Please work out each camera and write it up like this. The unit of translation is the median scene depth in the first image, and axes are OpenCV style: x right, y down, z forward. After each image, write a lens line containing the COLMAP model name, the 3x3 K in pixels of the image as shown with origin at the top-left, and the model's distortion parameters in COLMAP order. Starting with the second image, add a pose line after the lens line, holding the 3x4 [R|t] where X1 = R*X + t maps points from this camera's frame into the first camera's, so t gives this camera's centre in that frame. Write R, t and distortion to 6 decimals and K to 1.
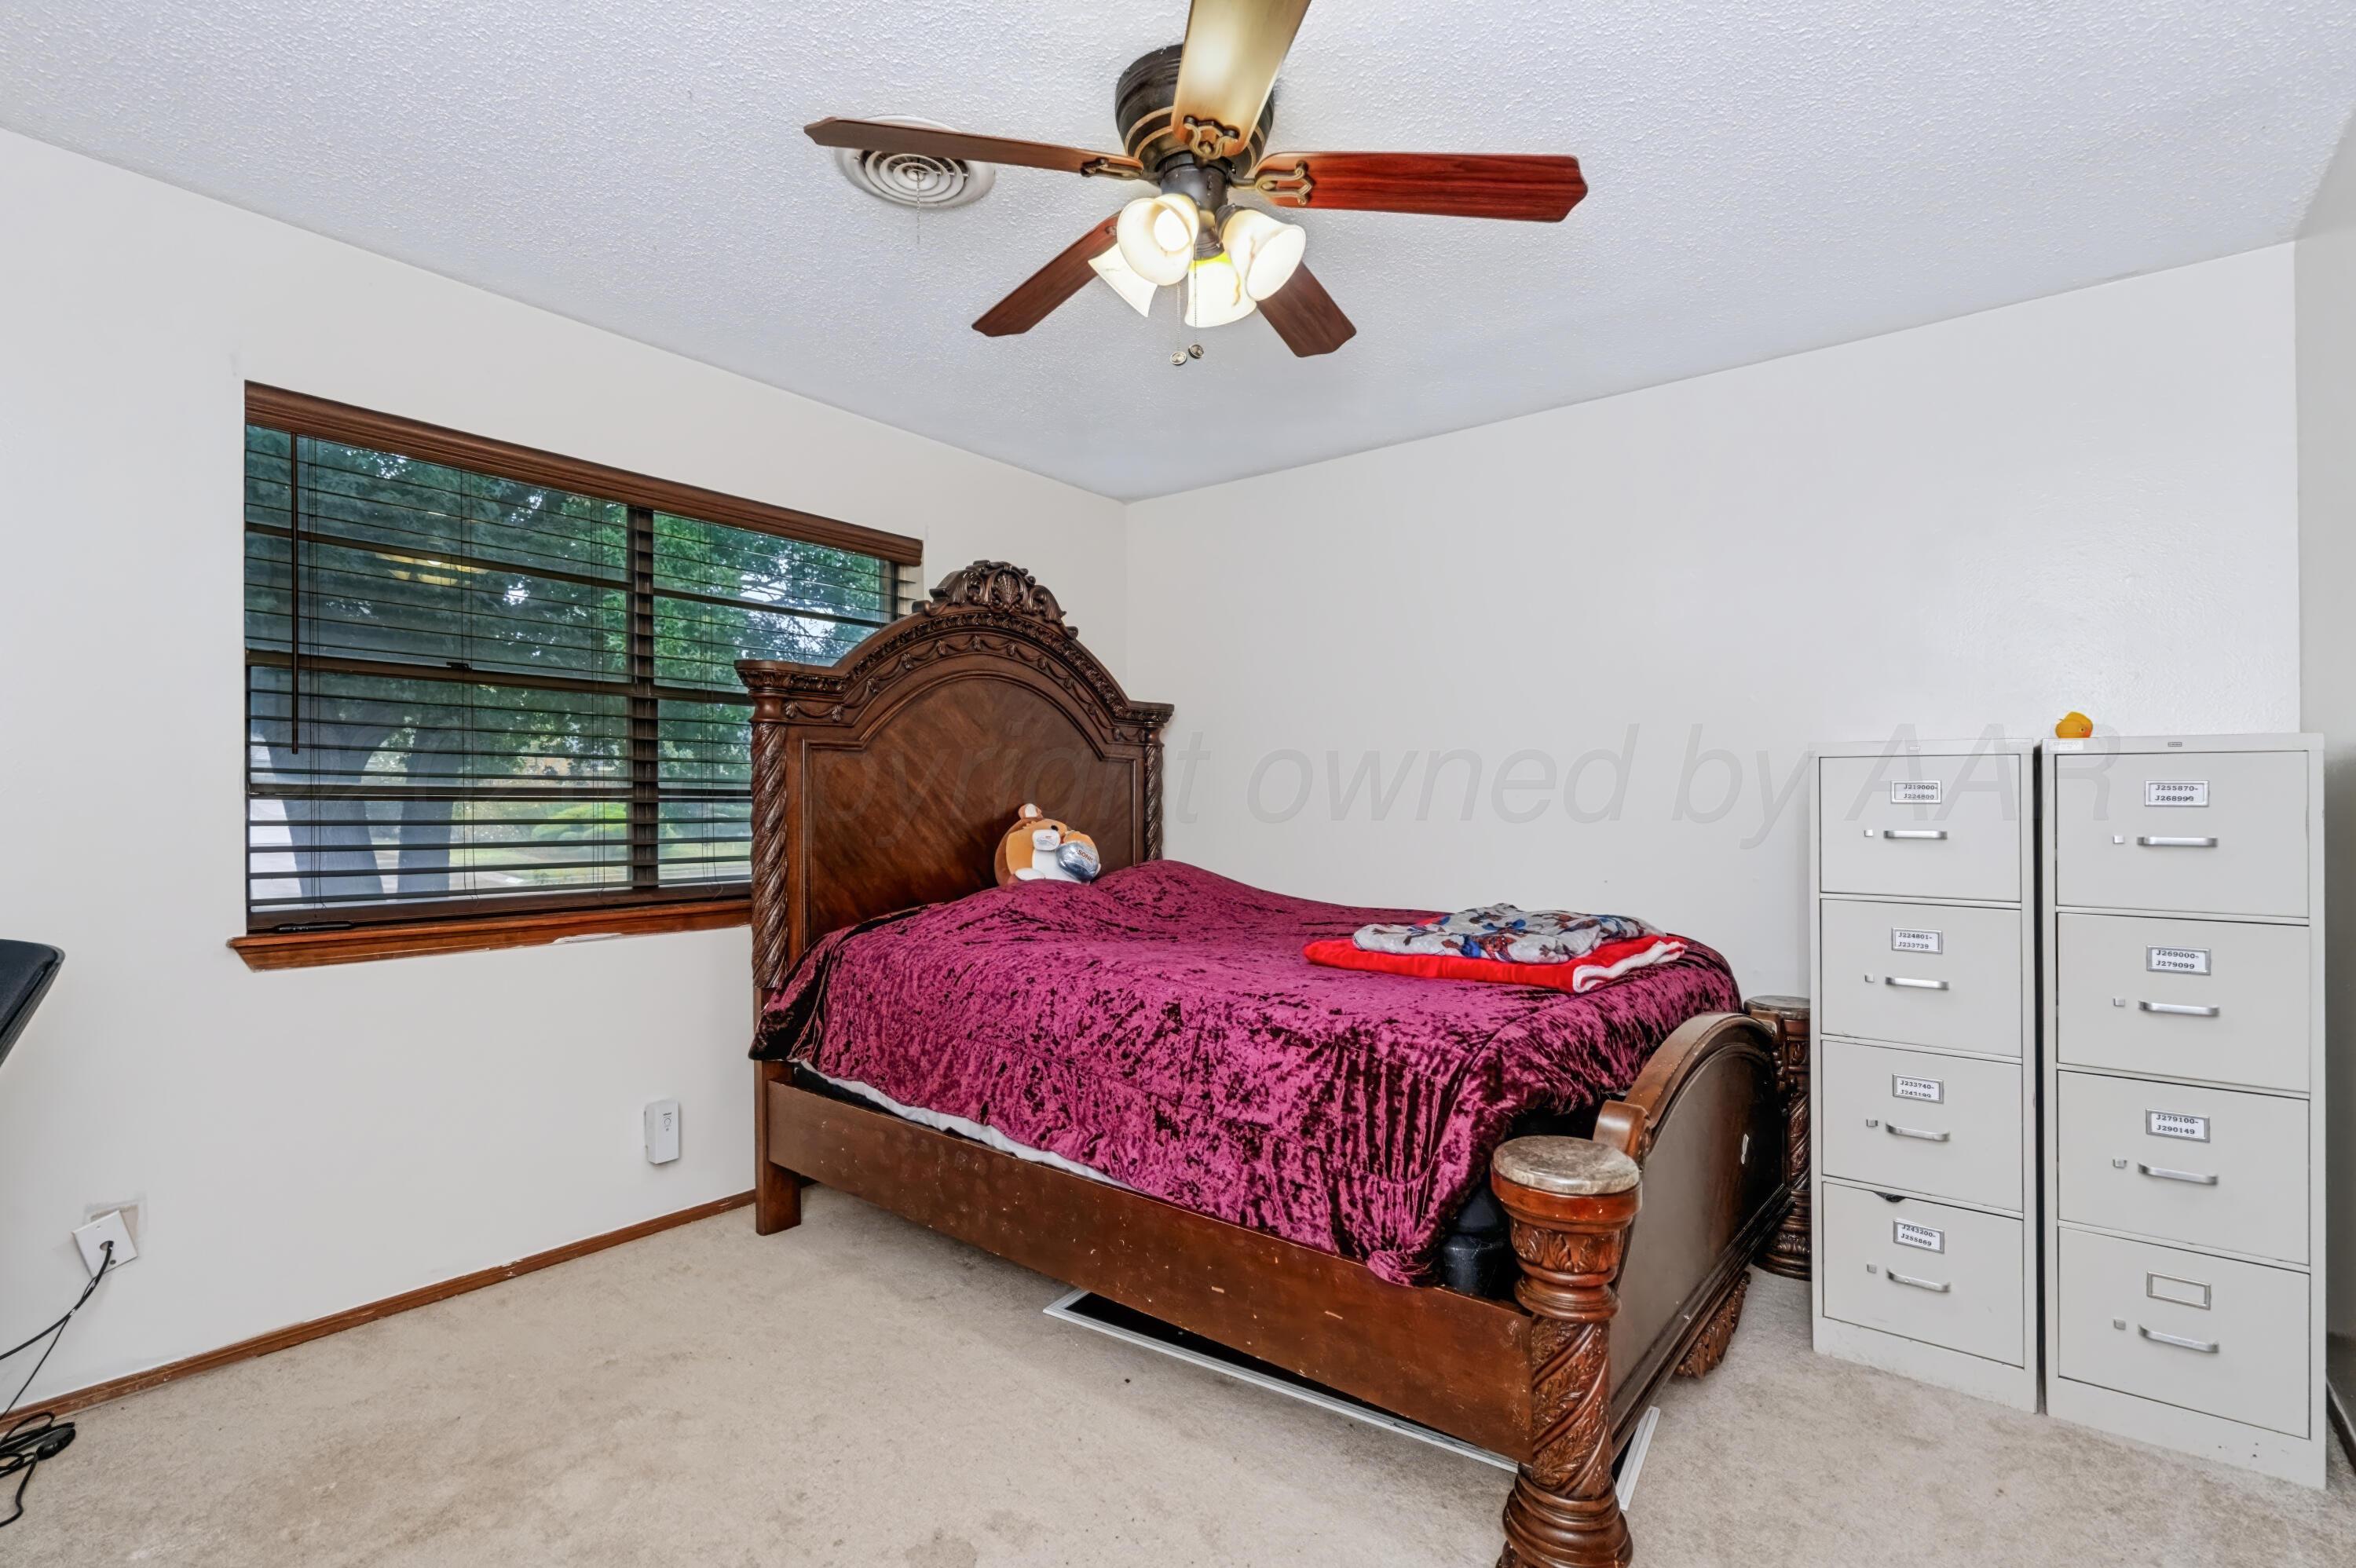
lens RADIAL K [[1080.4, 0, 1163.2], [0, 1080.4, 795.8], [0, 0, 1]] dist [0.002449, 0.000280]
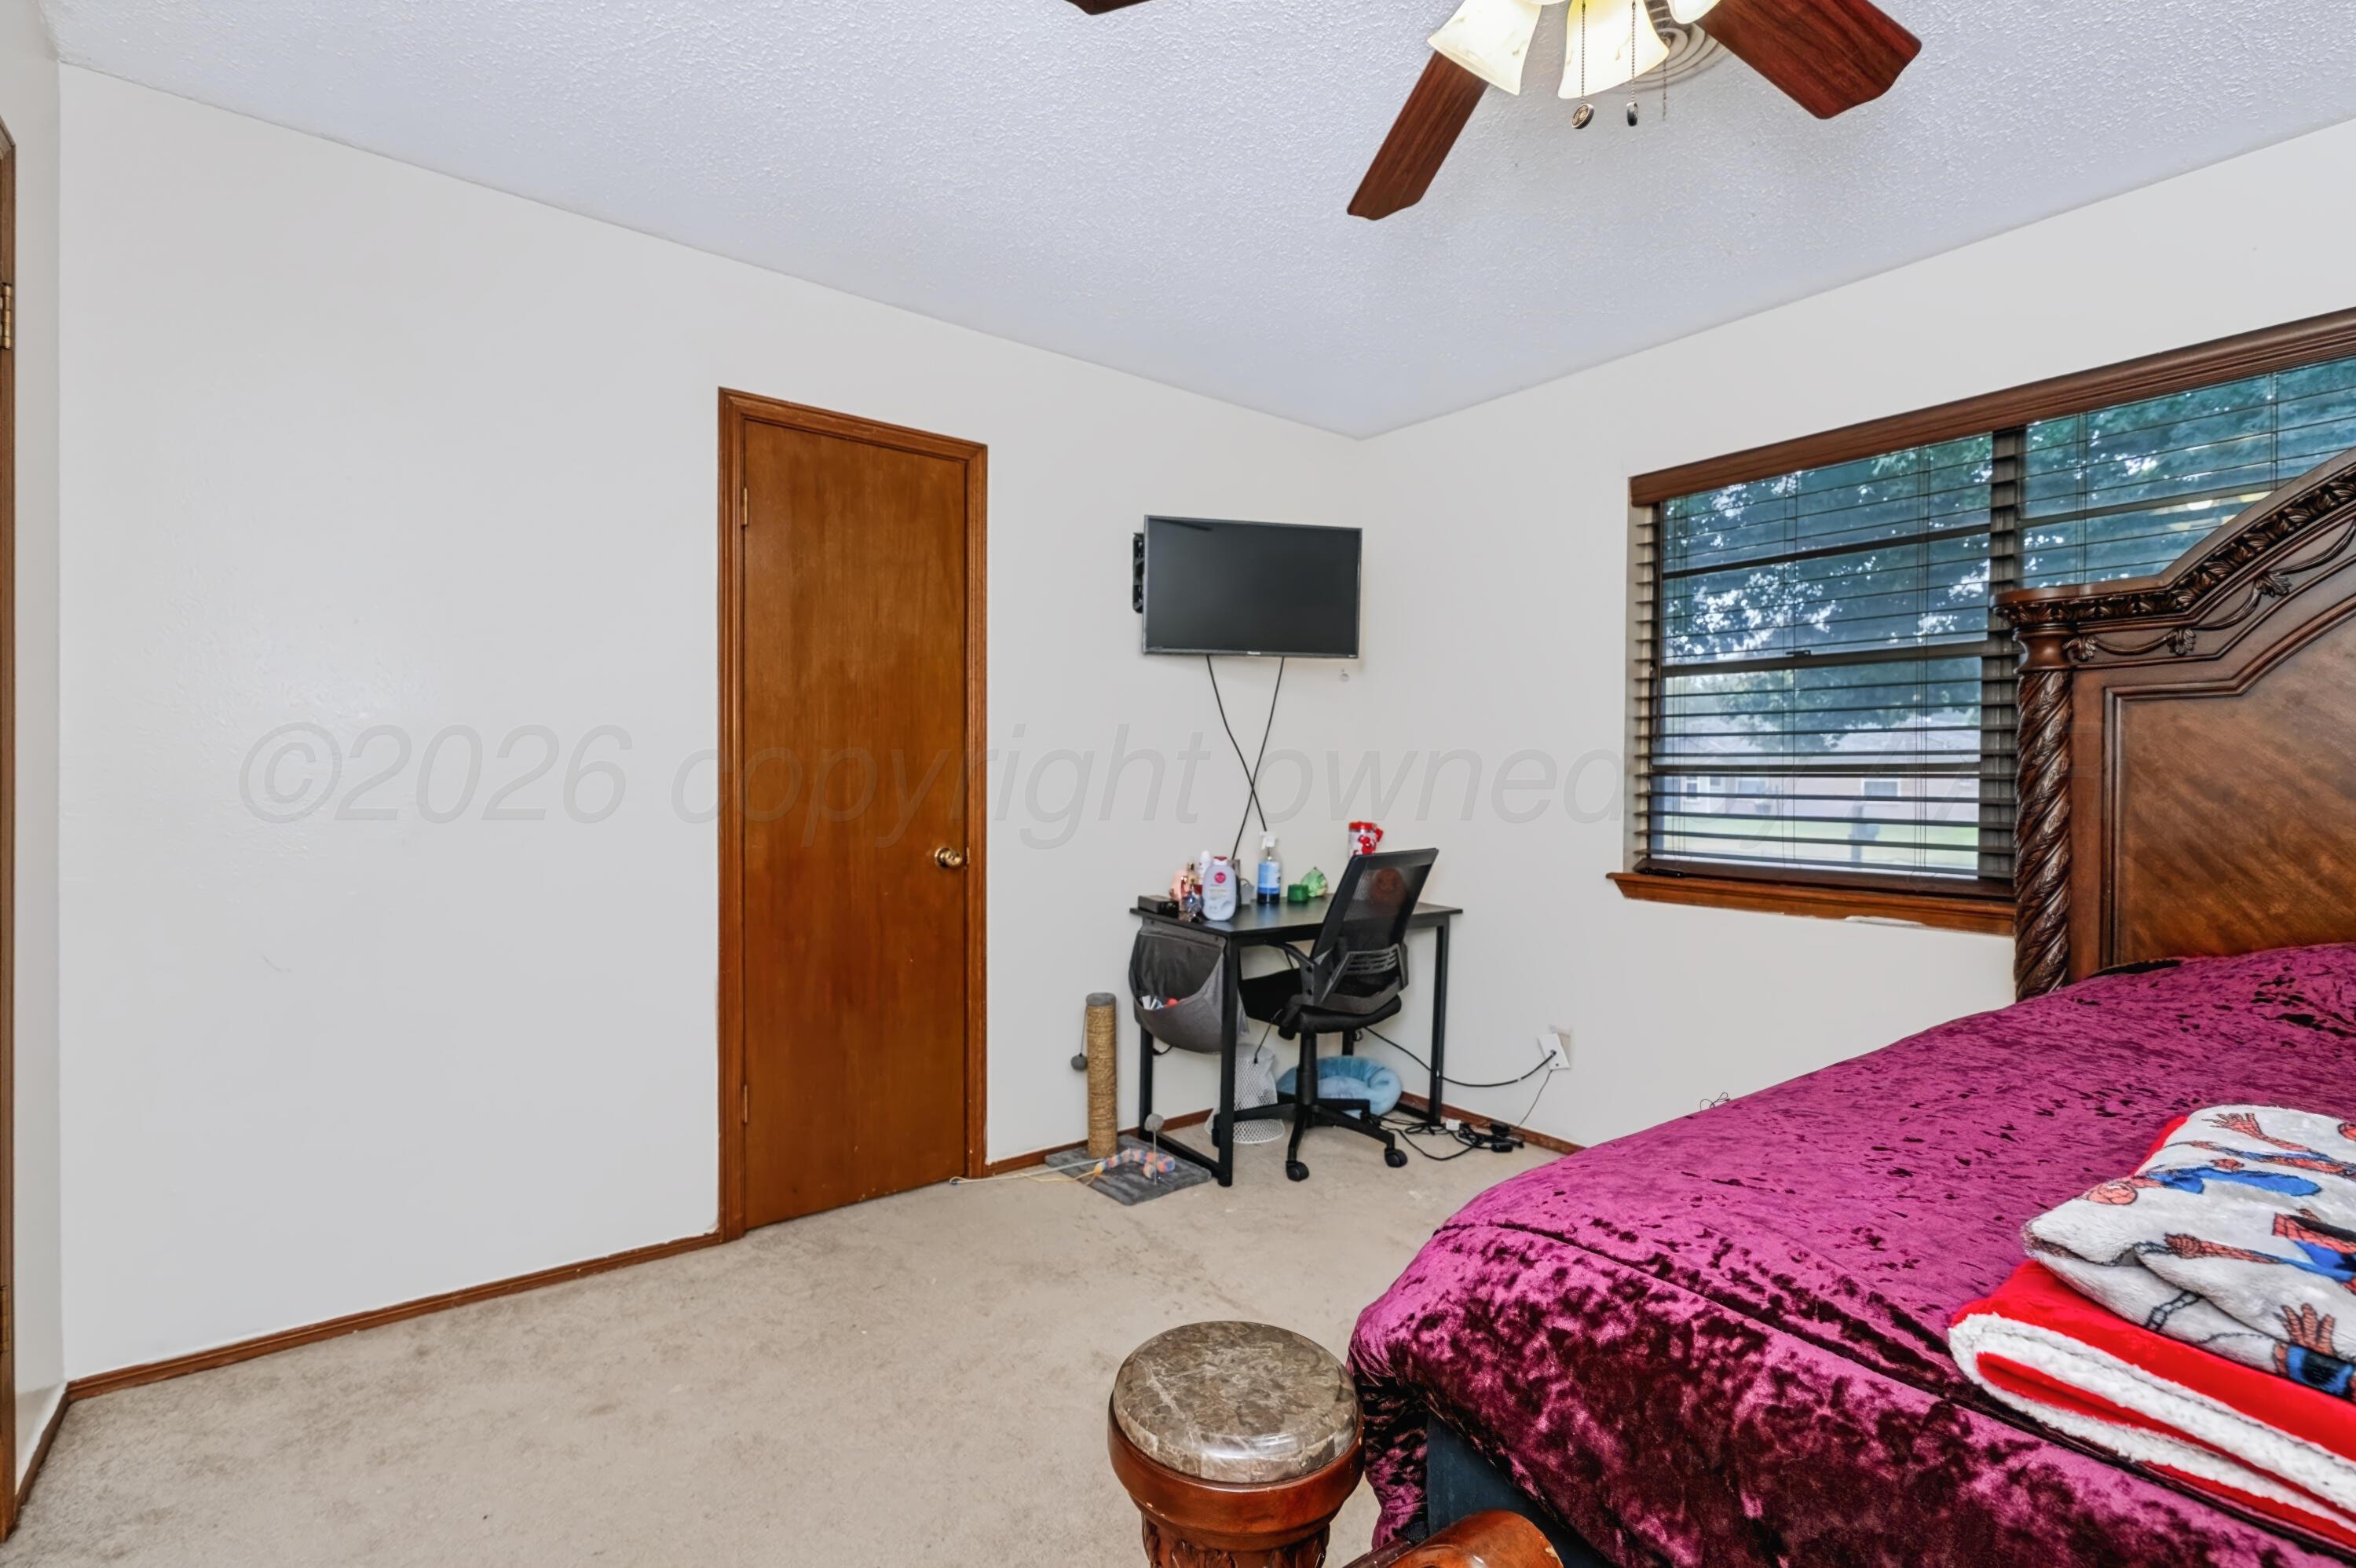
lens RADIAL K [[1069.0, 0, 1173.6], [0, 1069.0, 776.6], [0, 0, 1]] dist [-0.000589, 0.000219]
pose [[-0.256374, -0.006332, -0.966557, 0.506489], [0.002905, 0.999969, -0.007322, 0.009193], [0.966573, -0.004685, -0.256348, 0.612352]]
